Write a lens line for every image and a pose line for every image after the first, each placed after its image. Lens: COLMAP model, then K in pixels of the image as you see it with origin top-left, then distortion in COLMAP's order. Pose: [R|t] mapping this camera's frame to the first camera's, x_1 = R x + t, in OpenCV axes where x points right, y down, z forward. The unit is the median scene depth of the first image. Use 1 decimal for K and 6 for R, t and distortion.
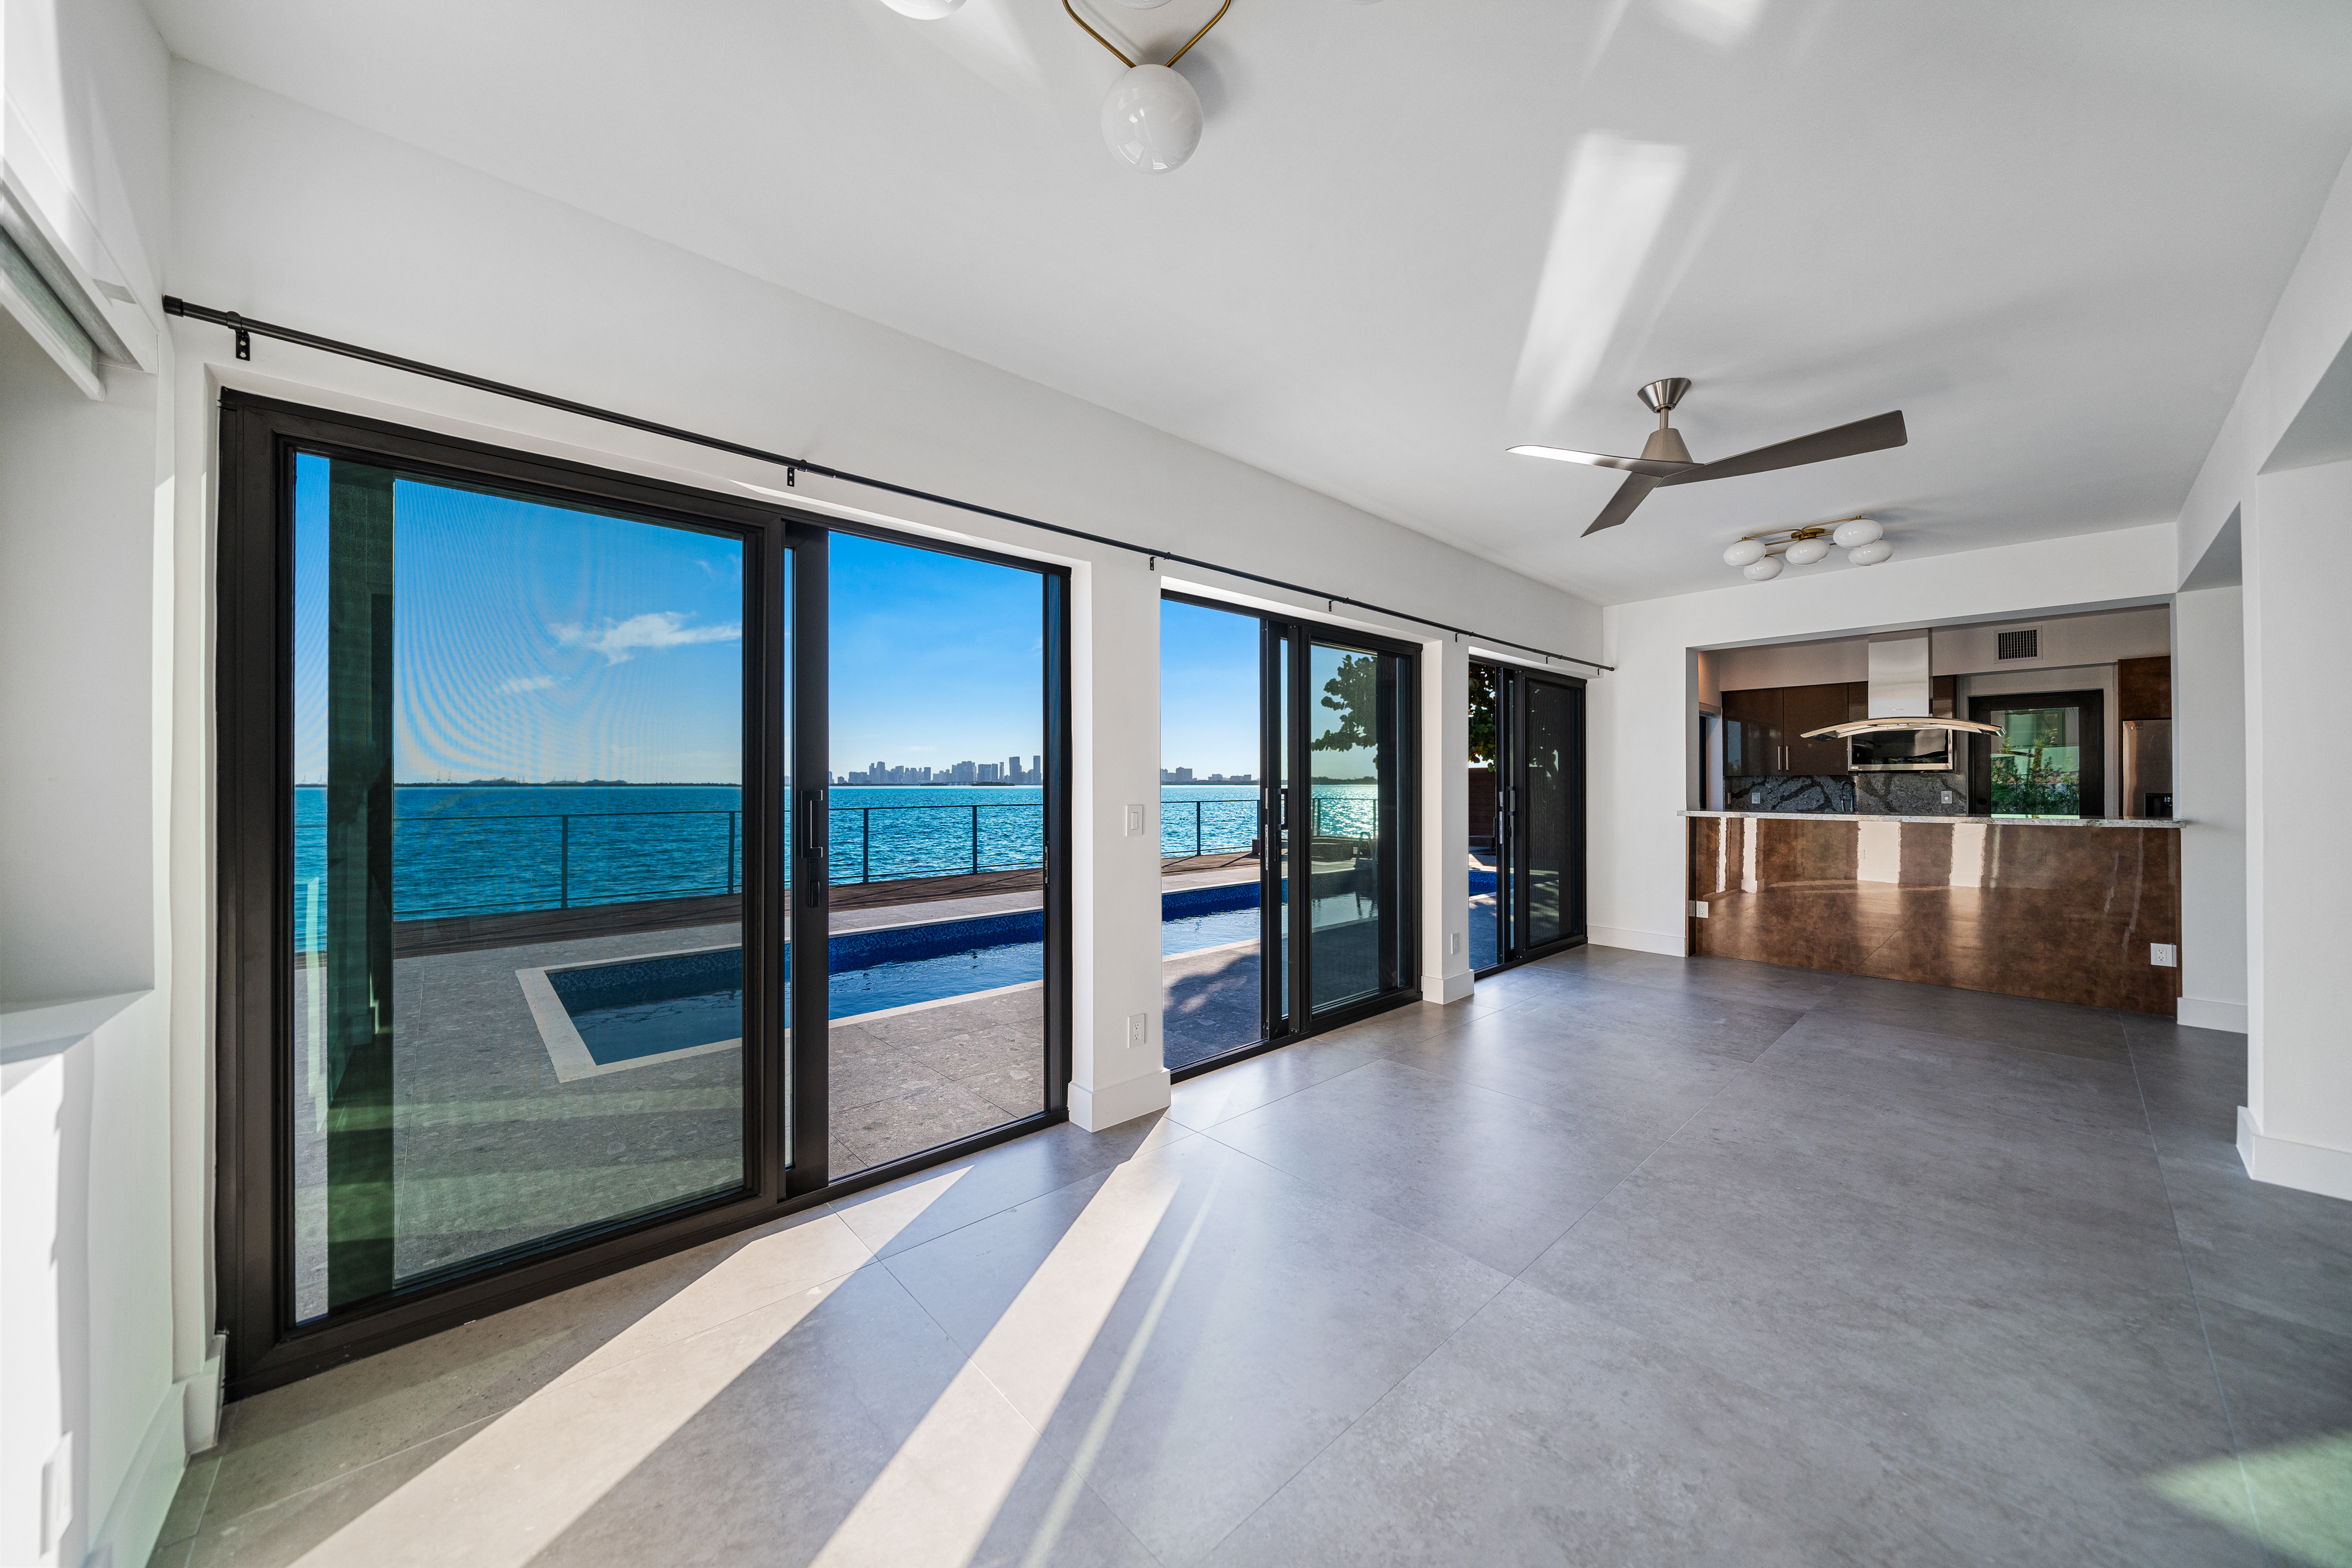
lens RADIAL K [[801.2, 0, 1178.6], [0, 801.2, 794.6], [0, 0, 1]] dist [-0.004122, 0.000181]
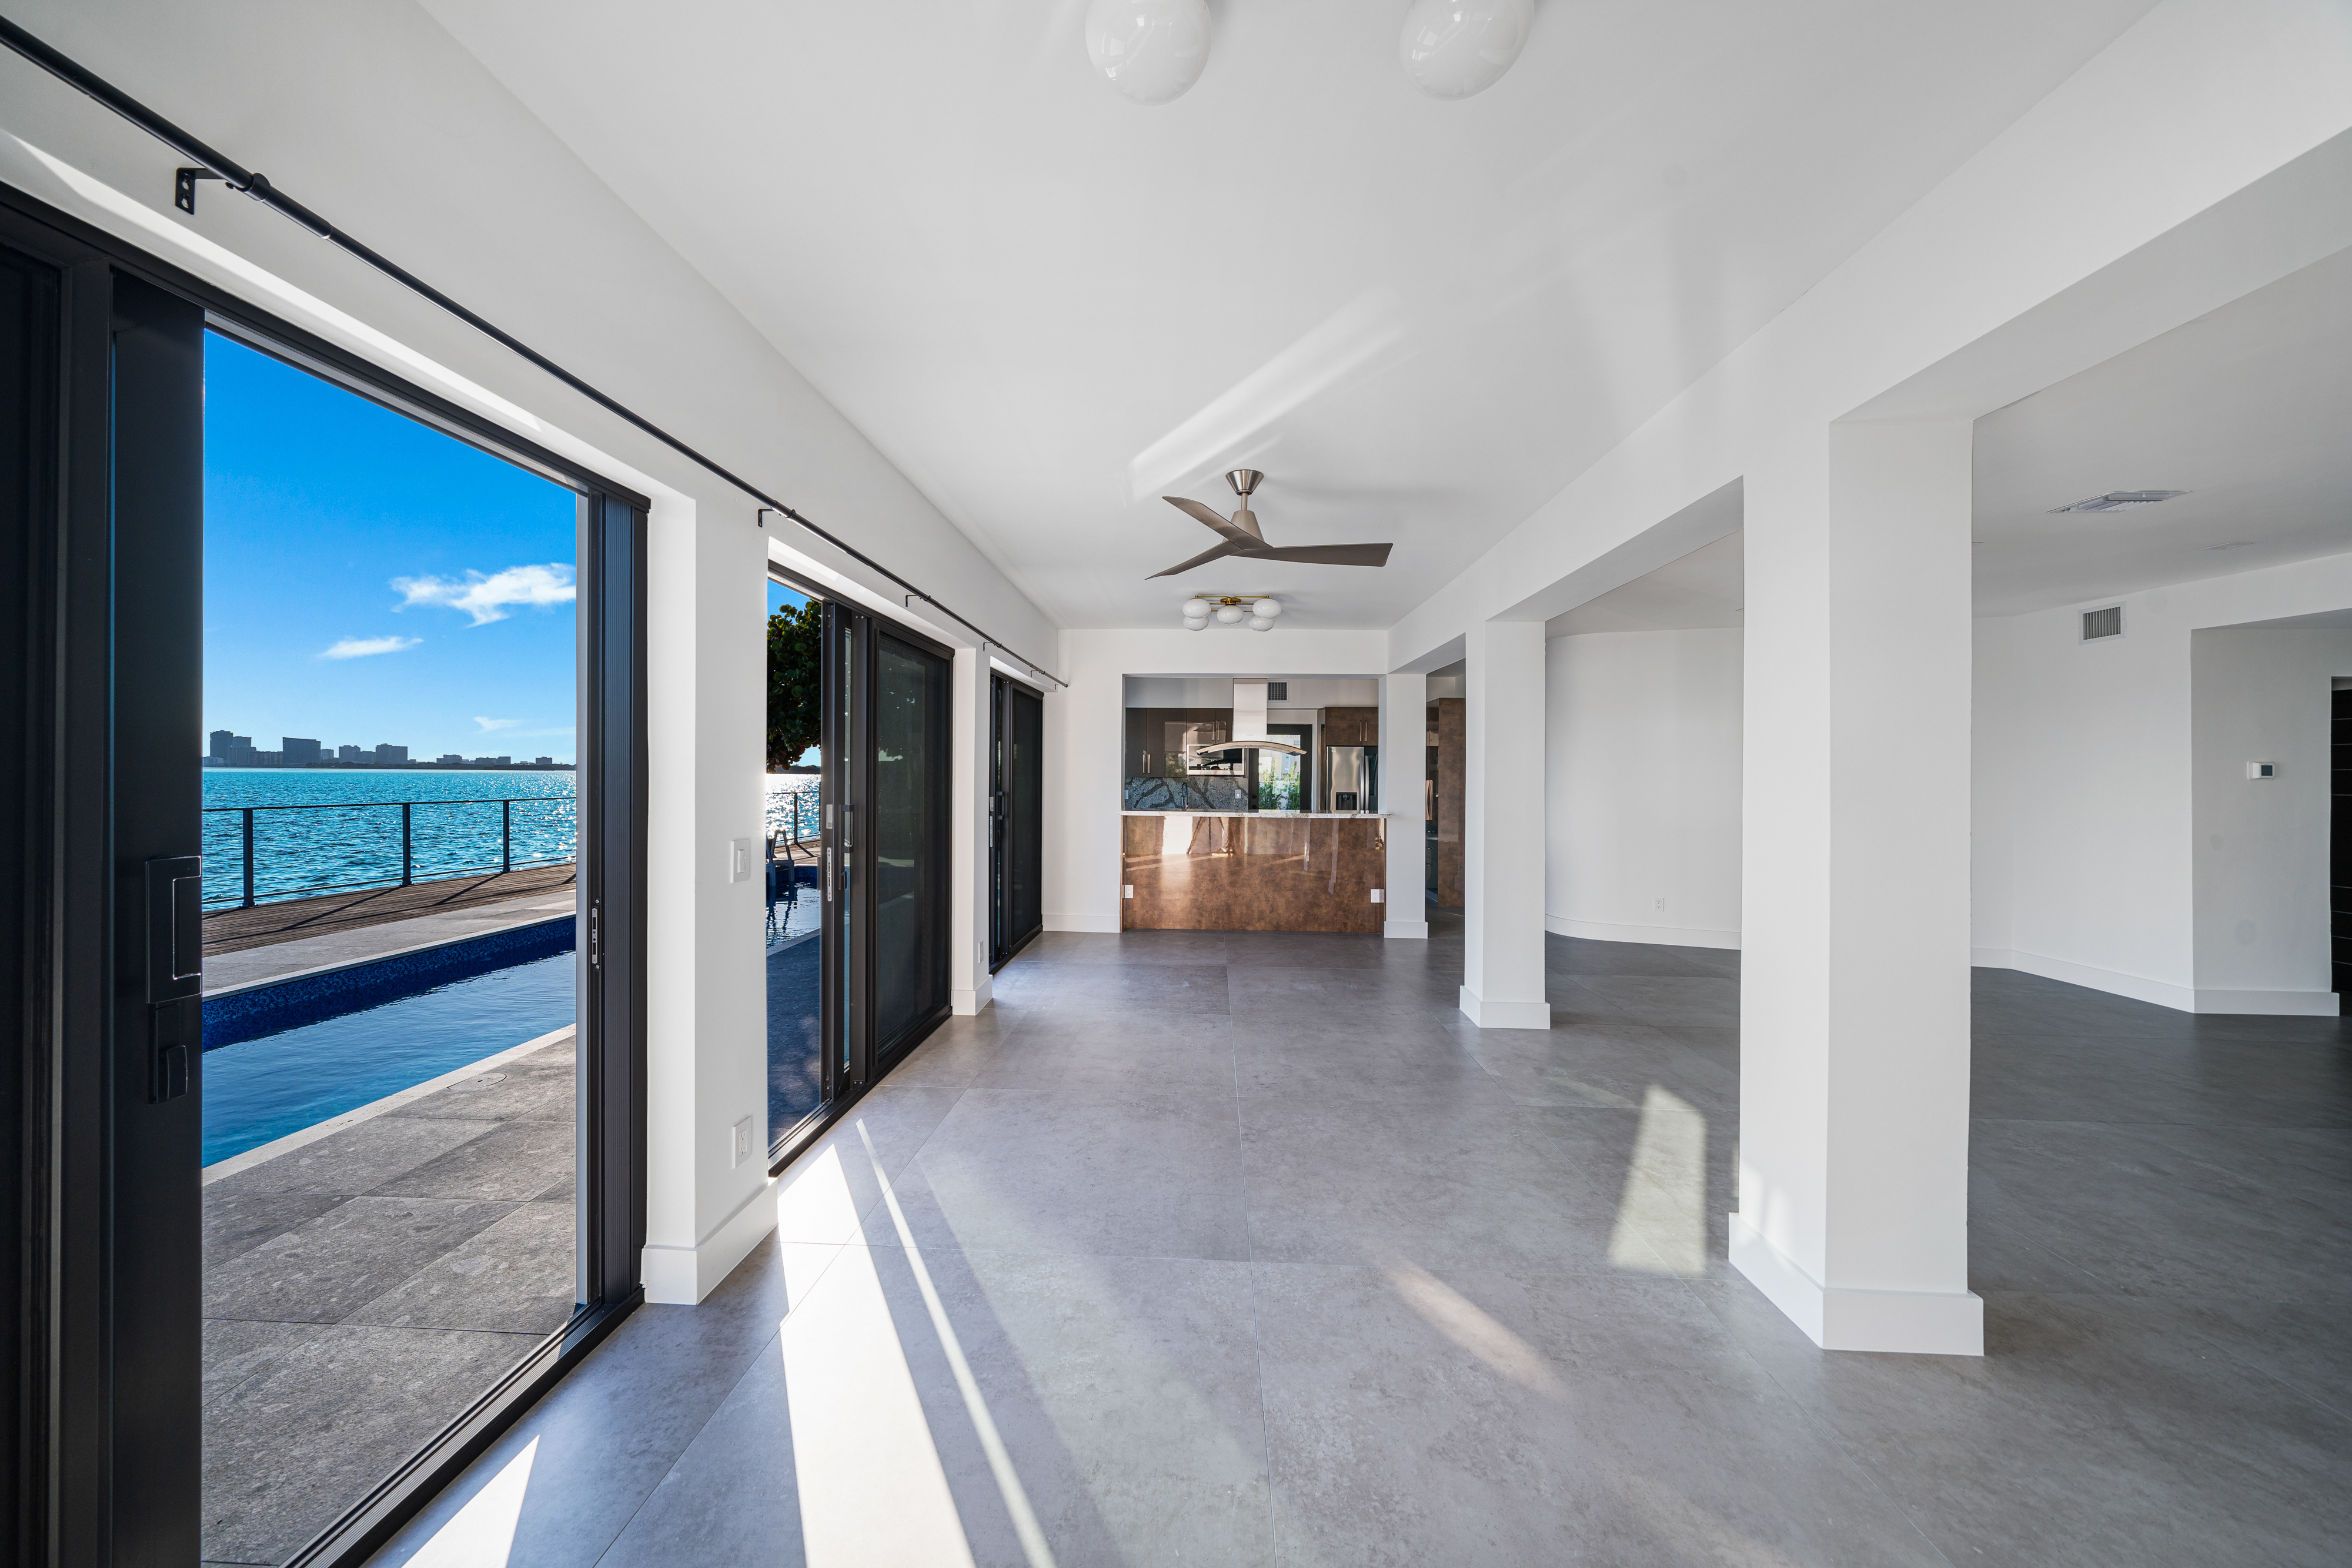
lens RADIAL K [[801.2, 0, 1166.8], [0, 801.2, 780.8], [0, 0, 1]] dist [-0.004122, 0.000181]
pose [[0.712376, 0.003271, 0.701790, -0.199090], [-0.001932, 0.999994, -0.002699, -0.026167], [-0.701795, 0.000567, 0.712379, 0.132615]]
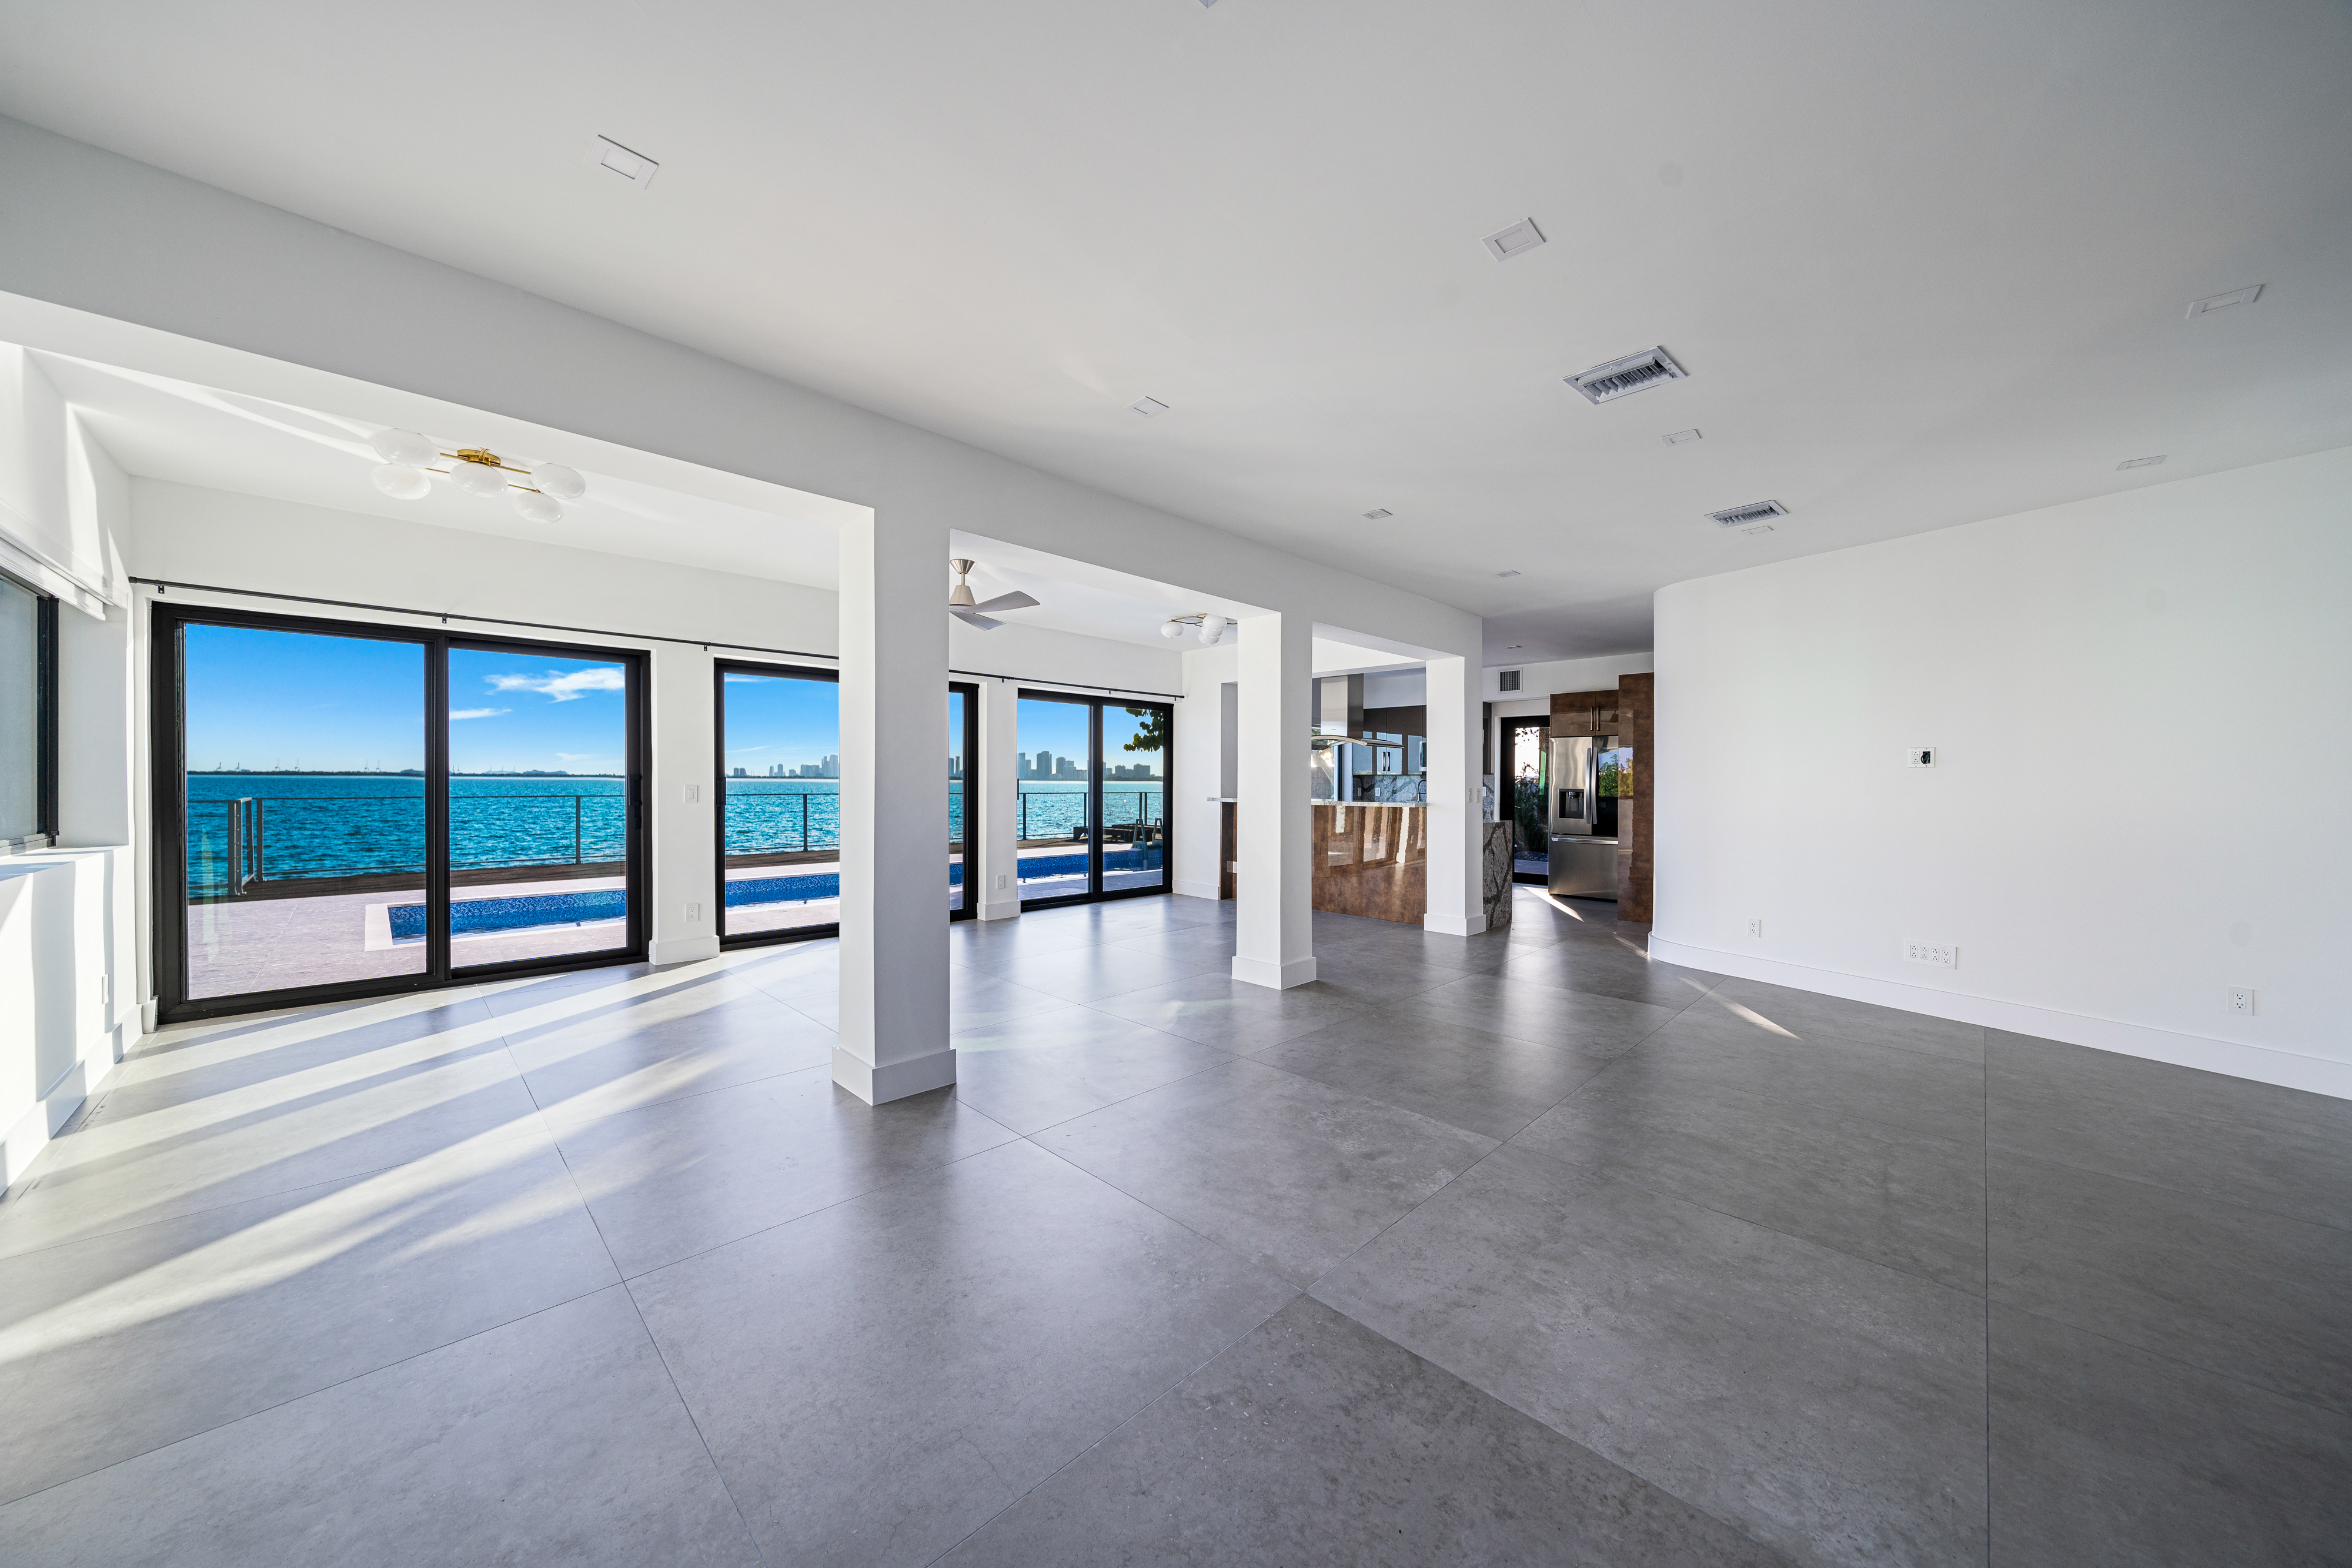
lens RADIAL K [[801.2, 0, 1176.6], [0, 801.2, 800.8], [0, 0, 1]] dist [-0.004122, 0.000181]
pose [[0.998936, 0.007967, 0.045419, 0.632713], [-0.008515, 0.999893, 0.011870, 0.011550], [-0.045320, -0.012244, 0.998897, -0.549579]]
